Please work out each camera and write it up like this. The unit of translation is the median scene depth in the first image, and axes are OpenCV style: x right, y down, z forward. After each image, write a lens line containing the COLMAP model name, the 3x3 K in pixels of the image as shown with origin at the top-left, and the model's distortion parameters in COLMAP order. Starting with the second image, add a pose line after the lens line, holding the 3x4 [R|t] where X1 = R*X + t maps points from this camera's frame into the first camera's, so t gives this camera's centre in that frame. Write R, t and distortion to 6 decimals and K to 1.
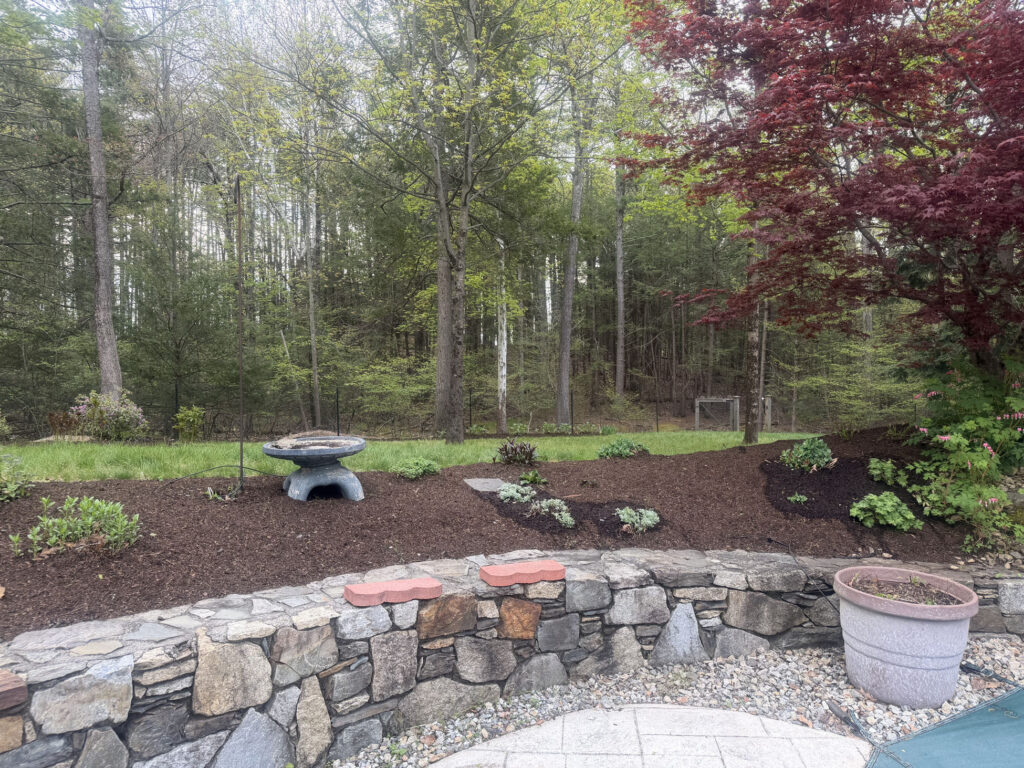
lens RADIAL K [[713.3, 0, 518.5], [0, 713.3, 387.0], [0, 0, 1]] dist [0.059728, -0.071431]
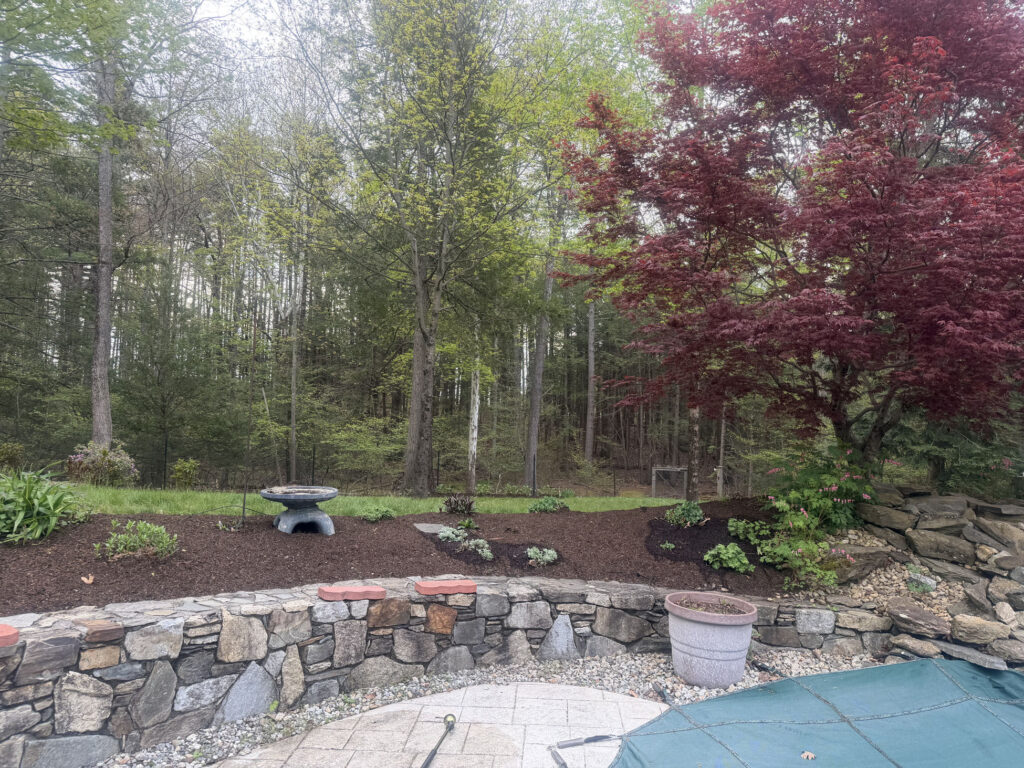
lens RADIAL K [[713.3, 0, 518.5], [0, 713.3, 387.0], [0, 0, 1]] dist [0.059728, -0.071431]
pose [[0.998850, 0.038505, 0.028559, 0.088270], [-0.035868, 0.995500, -0.087712, -0.012837], [-0.031808, 0.086587, 0.995736, -0.417331]]
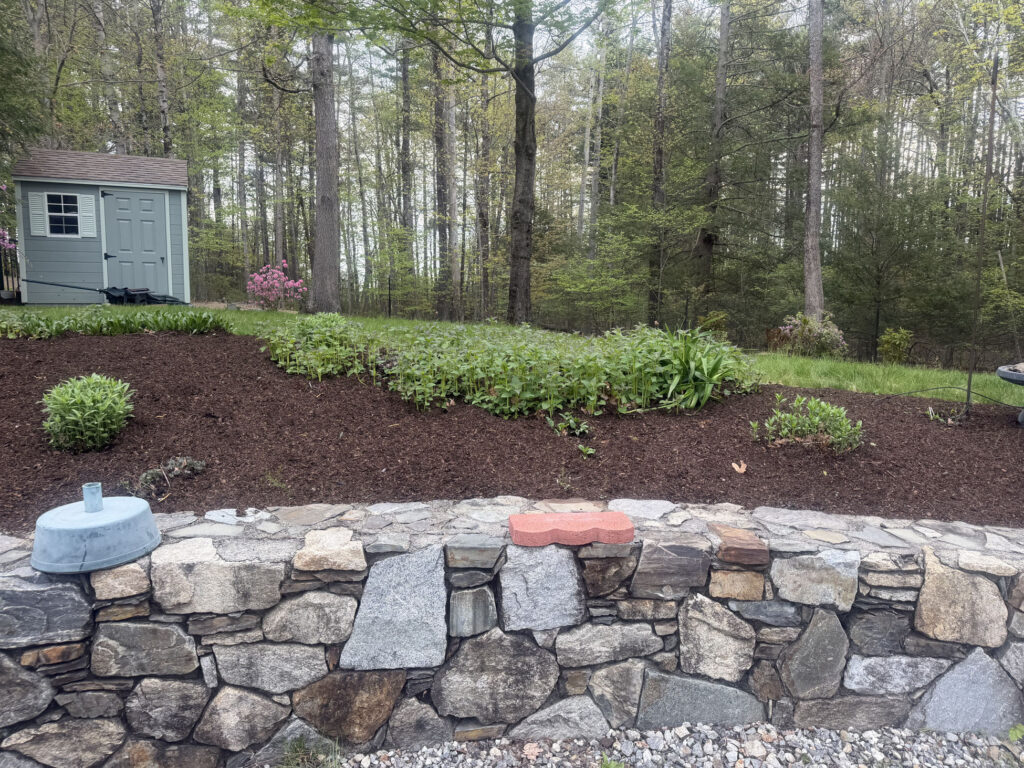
lens RADIAL K [[713.3, 0, 518.5], [0, 713.3, 387.0], [0, 0, 1]] dist [0.059728, -0.071431]
pose [[0.627119, 0.104523, -0.771878, -0.049382], [-0.027915, 0.993335, 0.111832, 0.026286], [0.778423, -0.048585, 0.625857, 0.002196]]
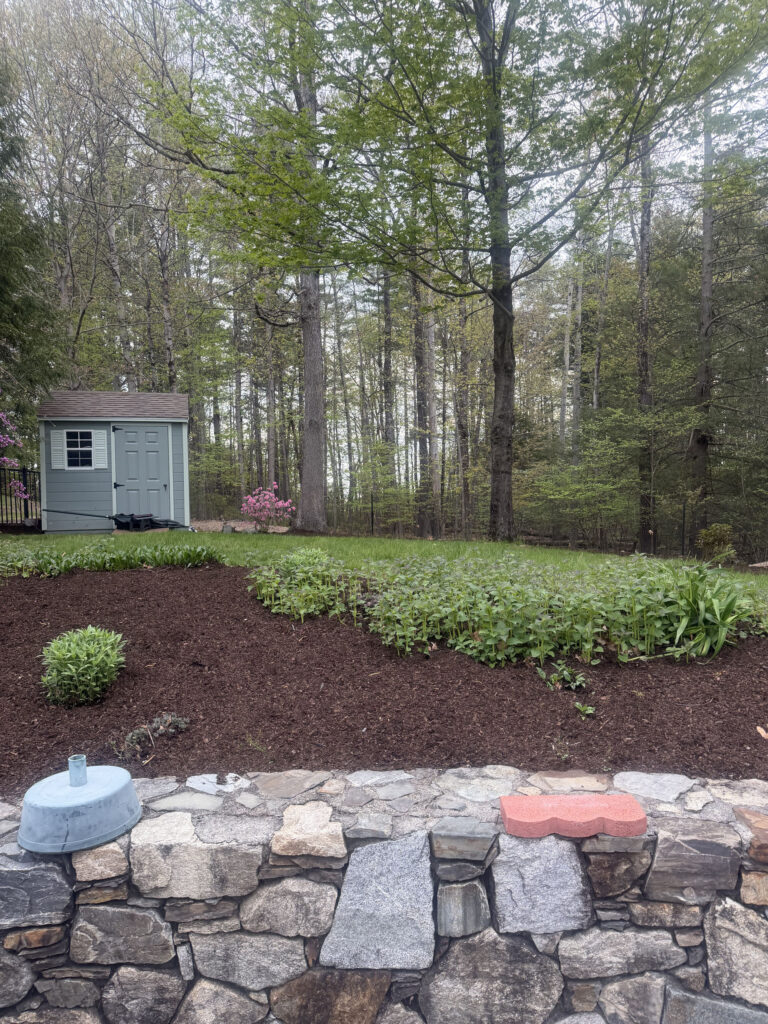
lens RADIAL K [[713.4, 0, 389.9], [0, 713.4, 527.5], [0, 0, 1]] dist [0.060486, -0.068820]
pose [[0.500310, 0.019186, -0.865634, -0.082522], [0.001771, 0.999730, 0.023182, -0.020117], [0.865845, -0.013131, 0.500141, 0.025481]]
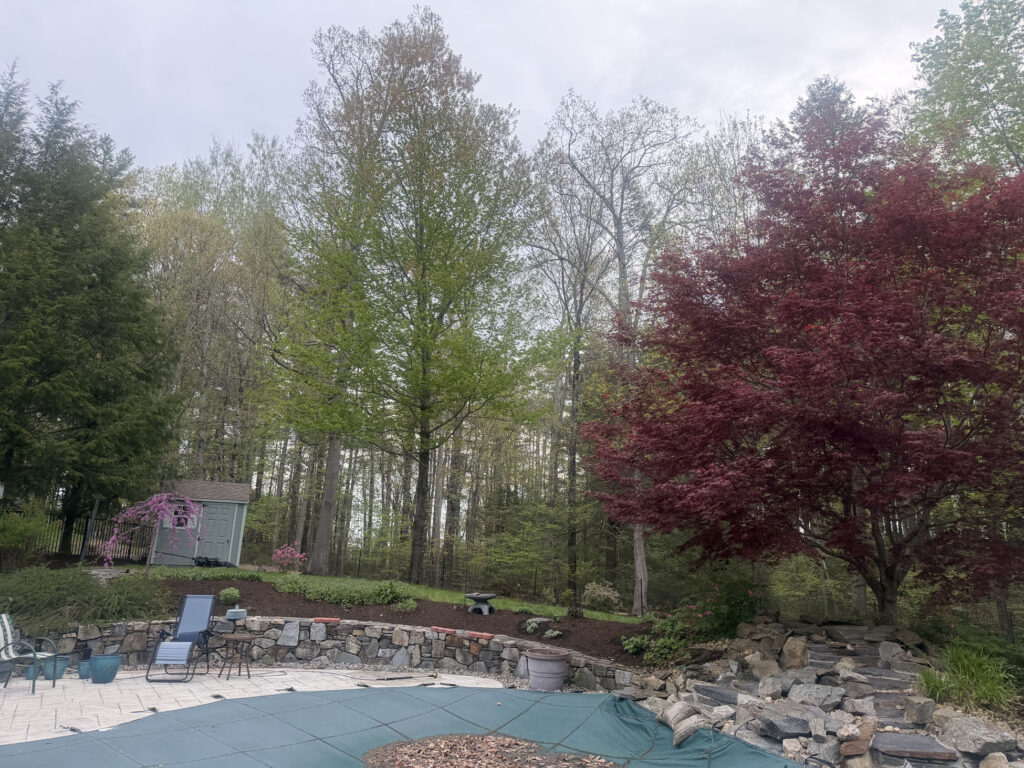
lens RADIAL K [[713.3, 0, 518.5], [0, 713.3, 387.0], [0, 0, 1]] dist [0.059728, -0.071431]
pose [[0.599952, -0.164903, -0.782857, 2.759862], [-0.058131, 0.966955, -0.248232, -0.038211], [0.797921, 0.194436, 0.570540, -0.940298]]
